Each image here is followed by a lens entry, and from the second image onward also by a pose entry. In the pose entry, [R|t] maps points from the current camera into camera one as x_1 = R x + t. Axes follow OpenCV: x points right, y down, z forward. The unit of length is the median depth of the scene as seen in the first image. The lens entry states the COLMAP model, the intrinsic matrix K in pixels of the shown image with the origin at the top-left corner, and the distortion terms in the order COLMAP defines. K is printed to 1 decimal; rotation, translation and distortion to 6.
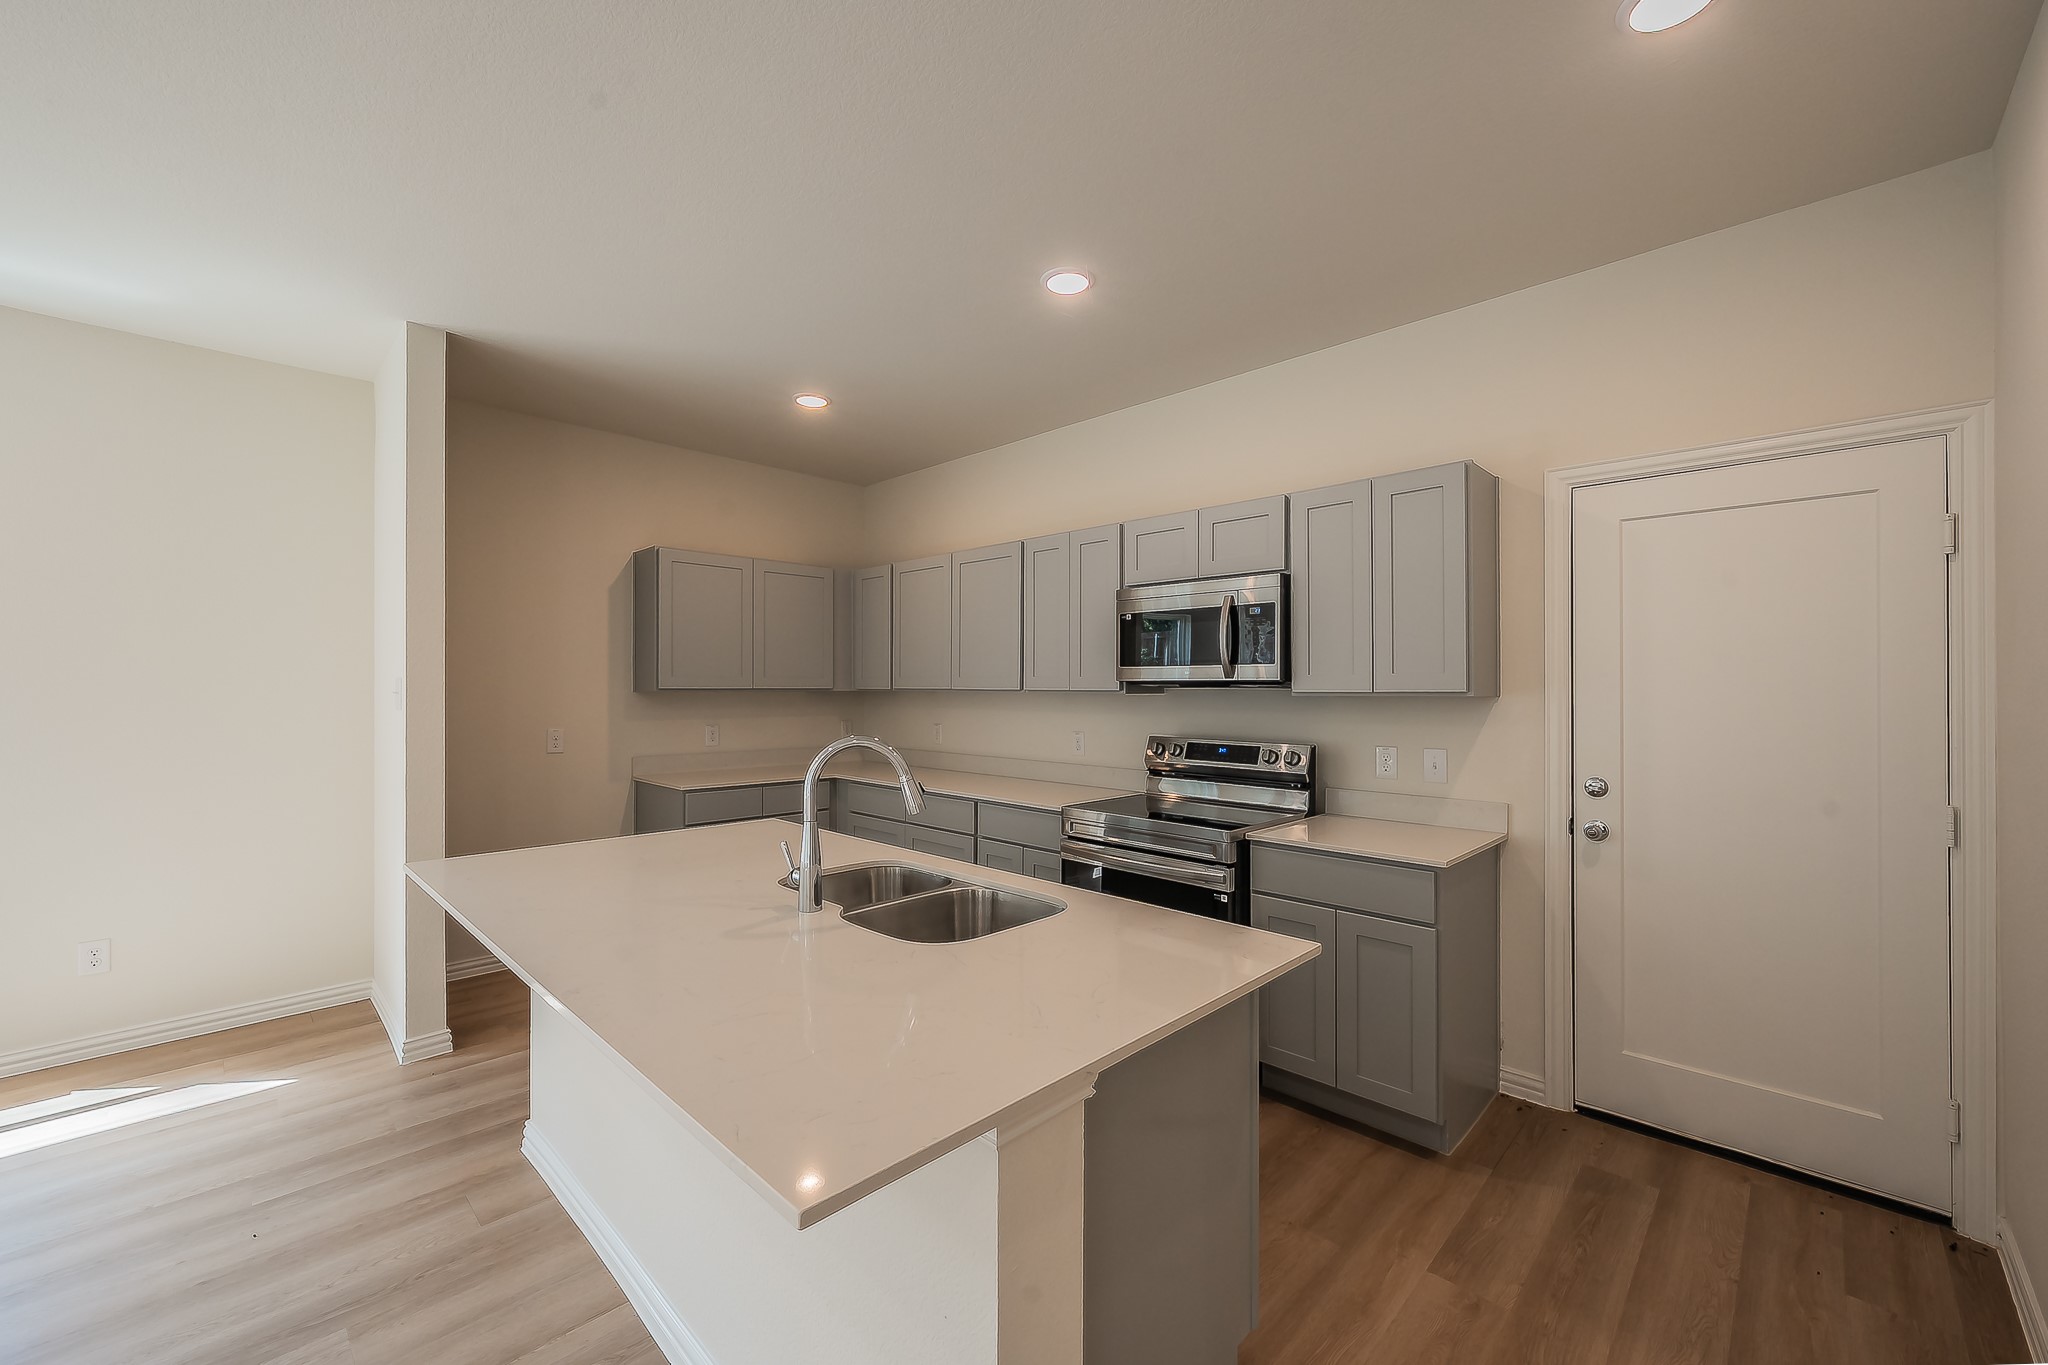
lens RADIAL K [[805.8, 0, 994.0], [0, 805.8, 685.7], [0, 0, 1]] dist [-0.001444, -0.000277]
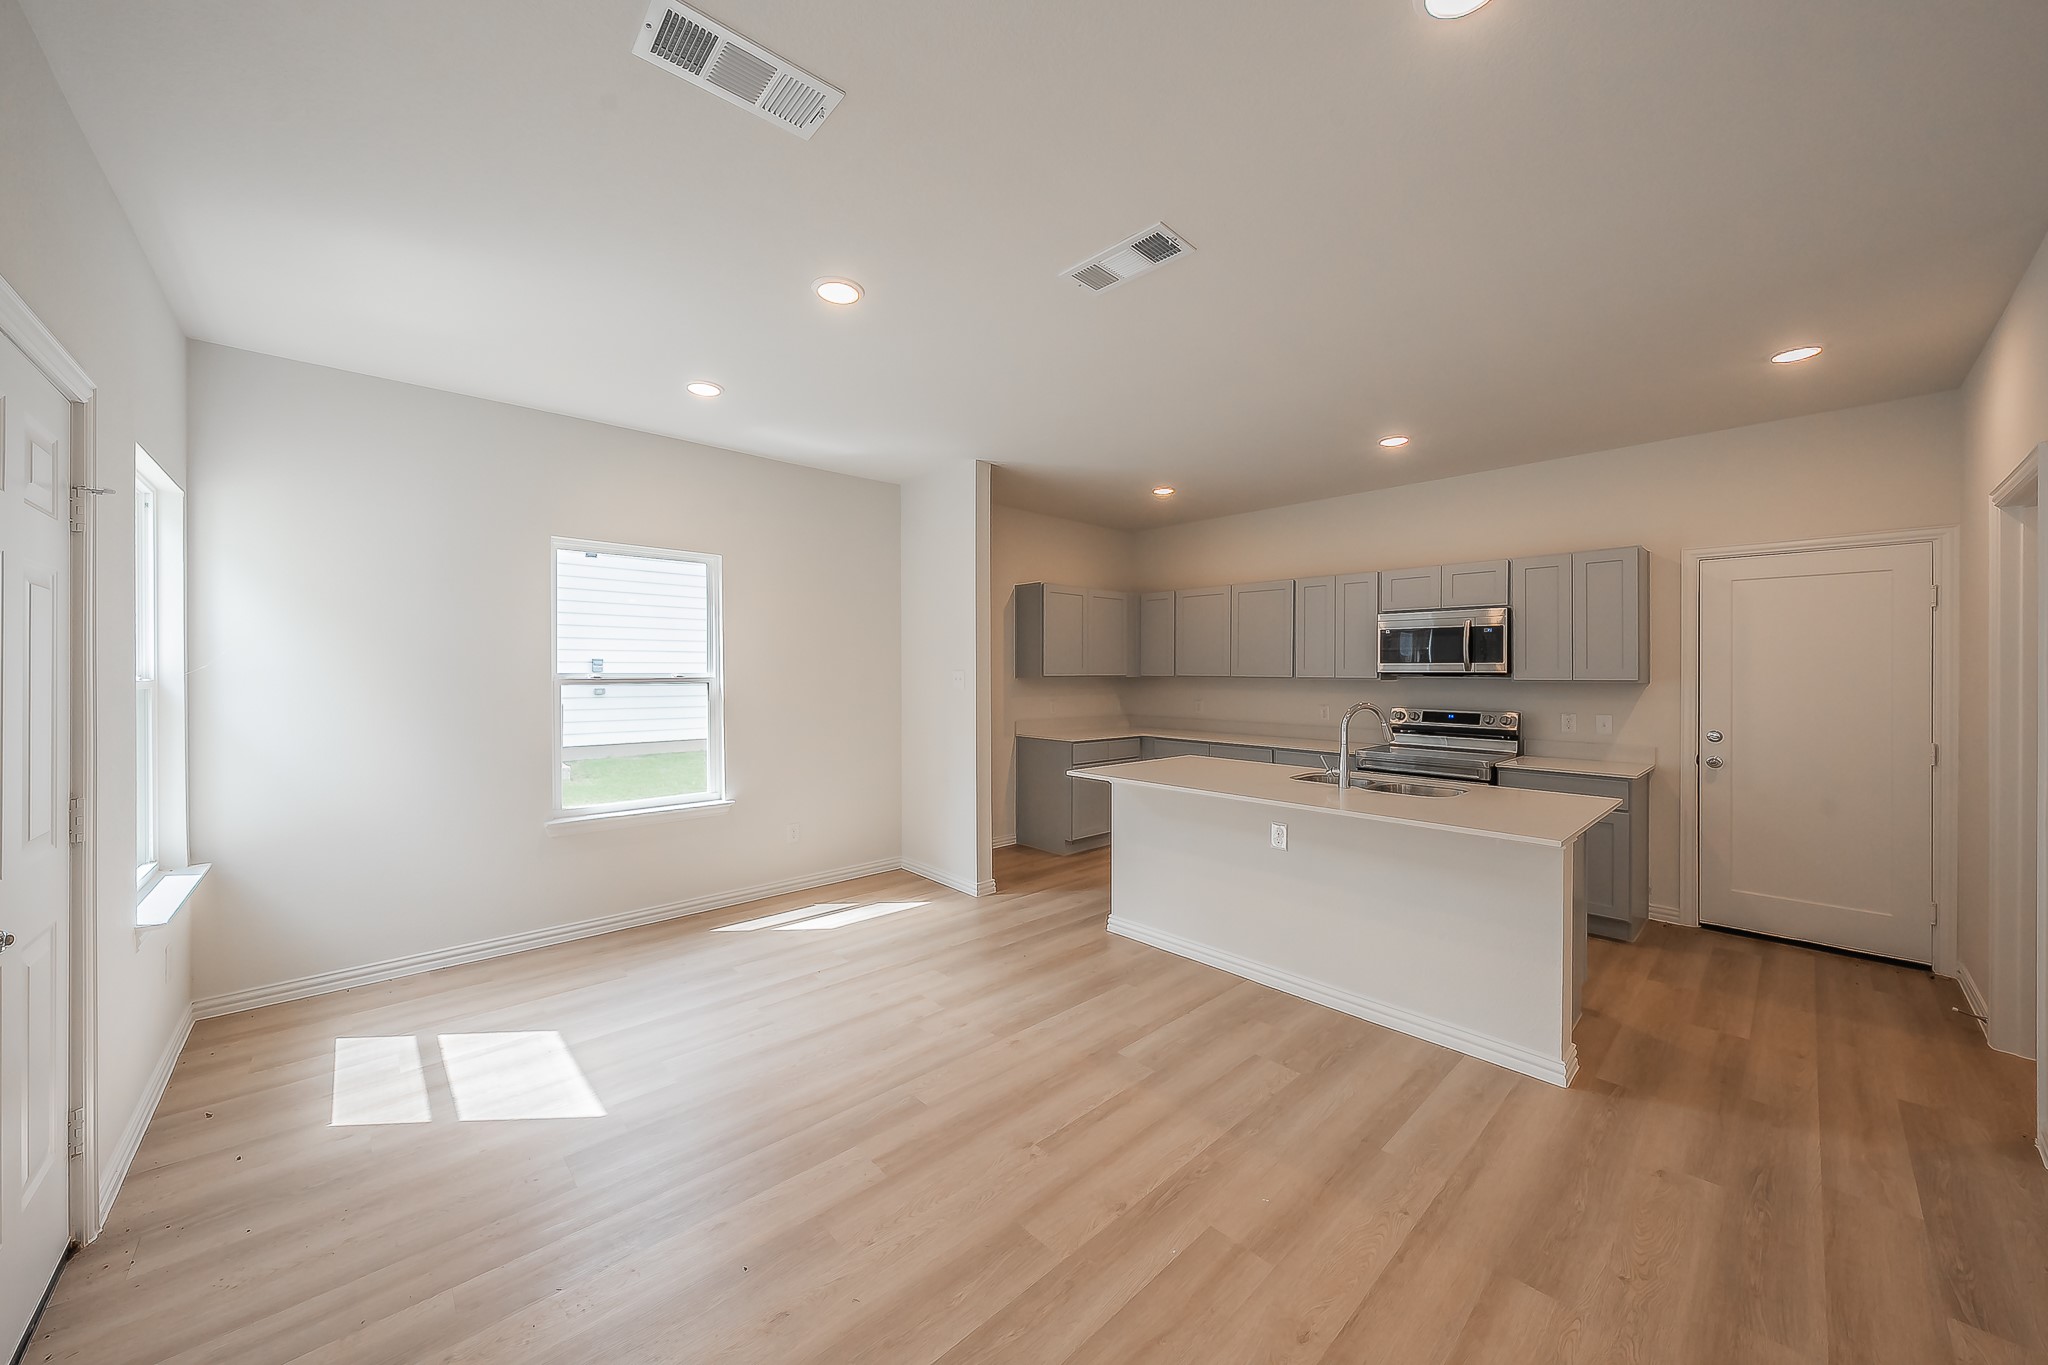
lens RADIAL K [[724.4, 0, 1006.3], [0, 724.4, 674.7], [0, 0, 1]] dist [-0.000797, 0.000072]
pose [[0.999166, 0.001918, -0.040800, -0.603384], [-0.001647, 0.999976, 0.006667, -0.010771], [0.040812, -0.006594, 0.999145, -0.518482]]
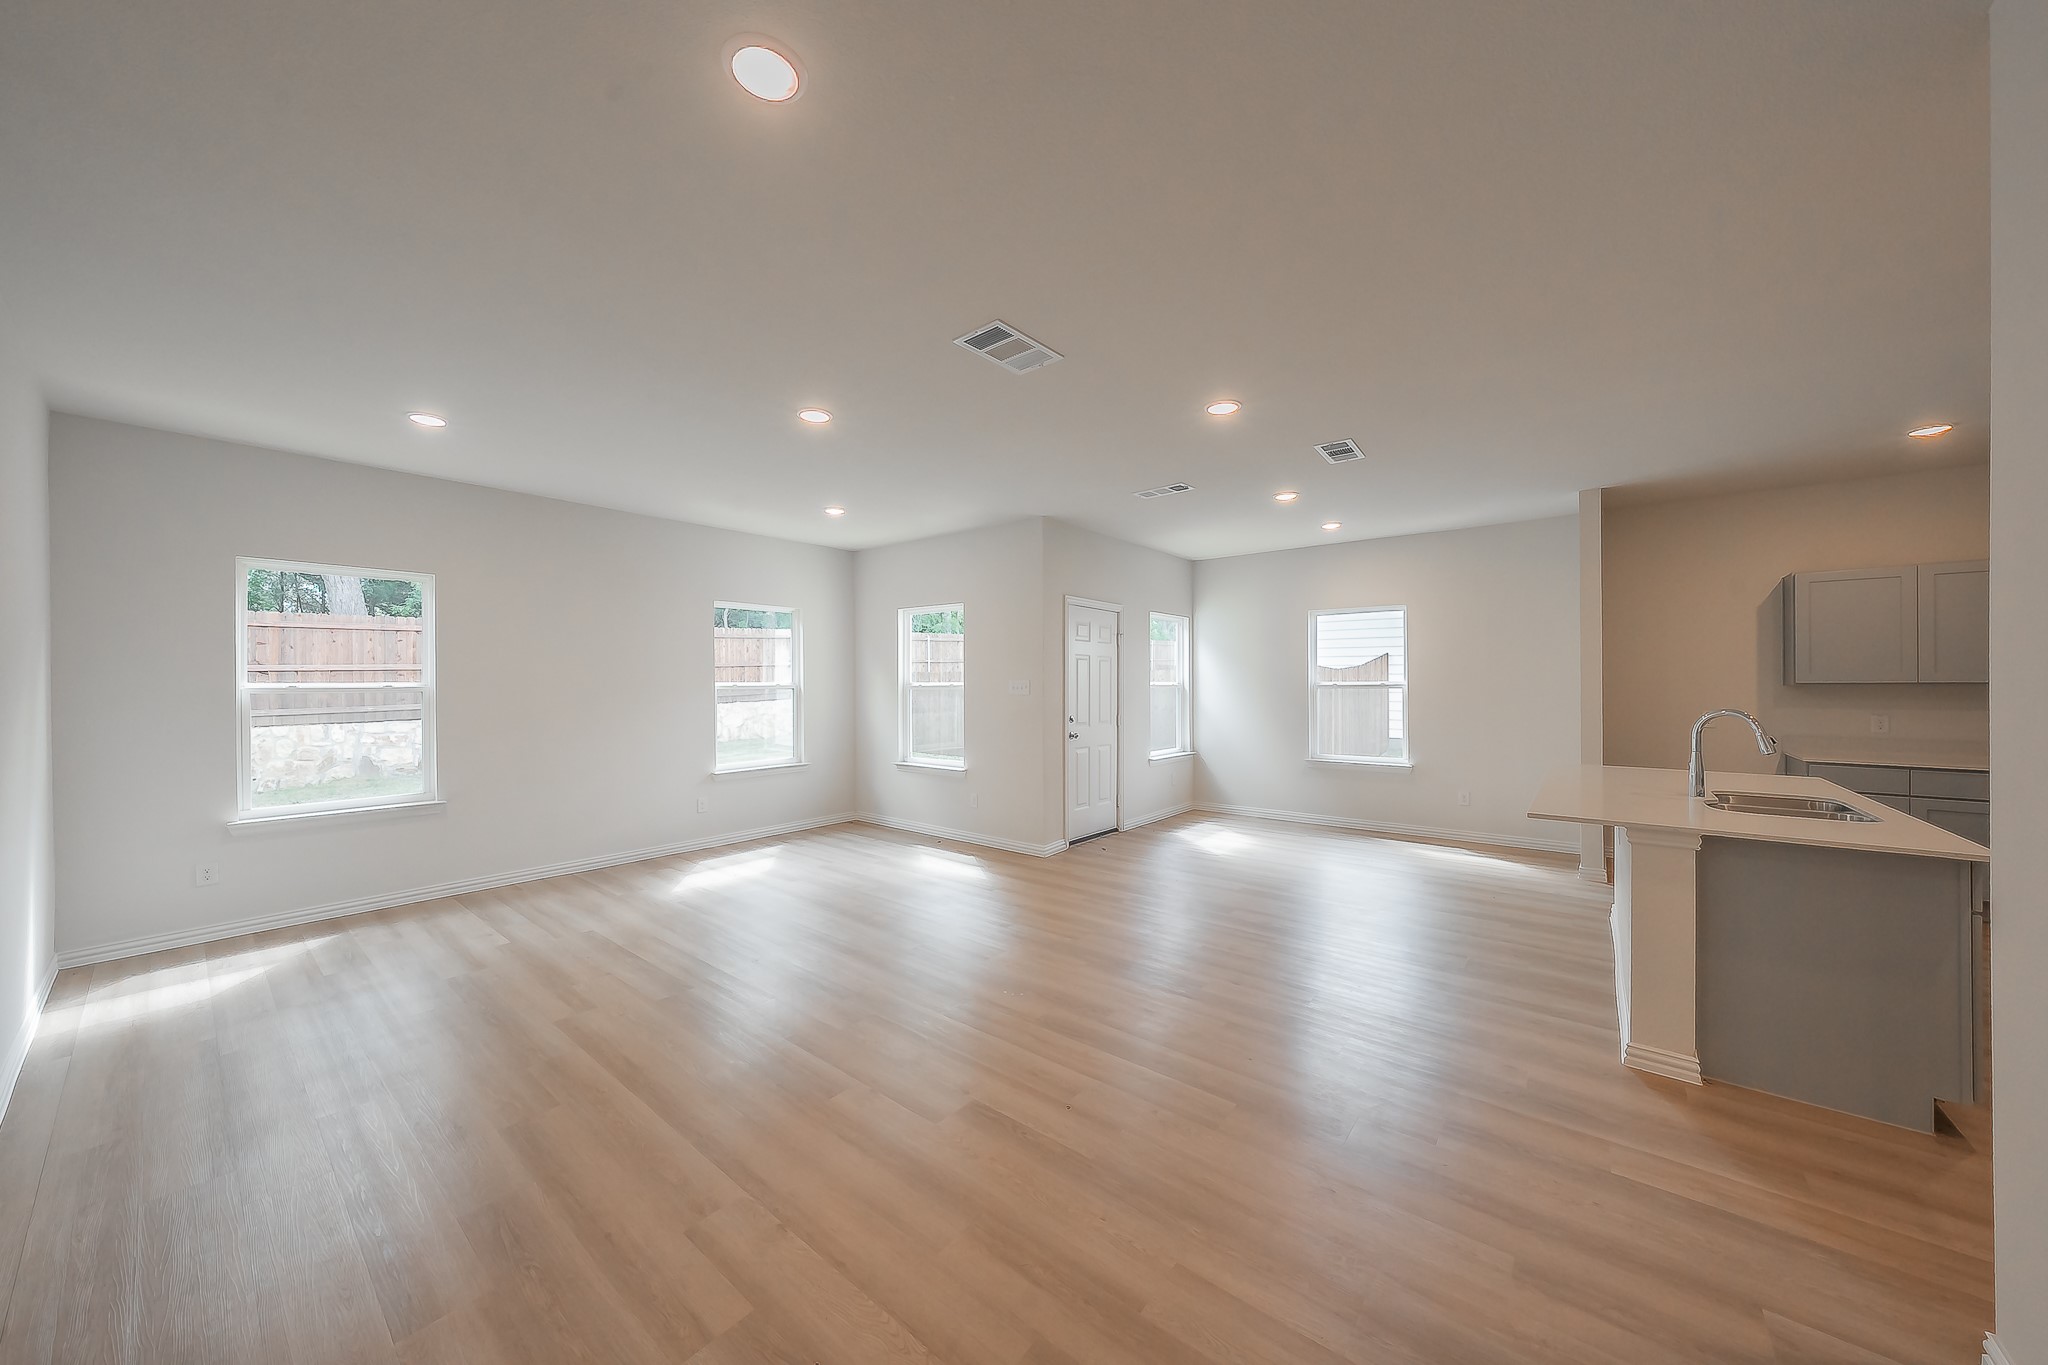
lens RADIAL K [[706.4, 0, 1037.1], [0, 706.4, 686.0], [0, 0, 1]] dist [-0.006614, -0.000008]
pose [[0.124348, 0.003967, -0.992231, 0.773544], [0.006262, 0.999969, 0.004782, -0.006584], [0.992219, -0.006808, 0.124320, -0.491900]]
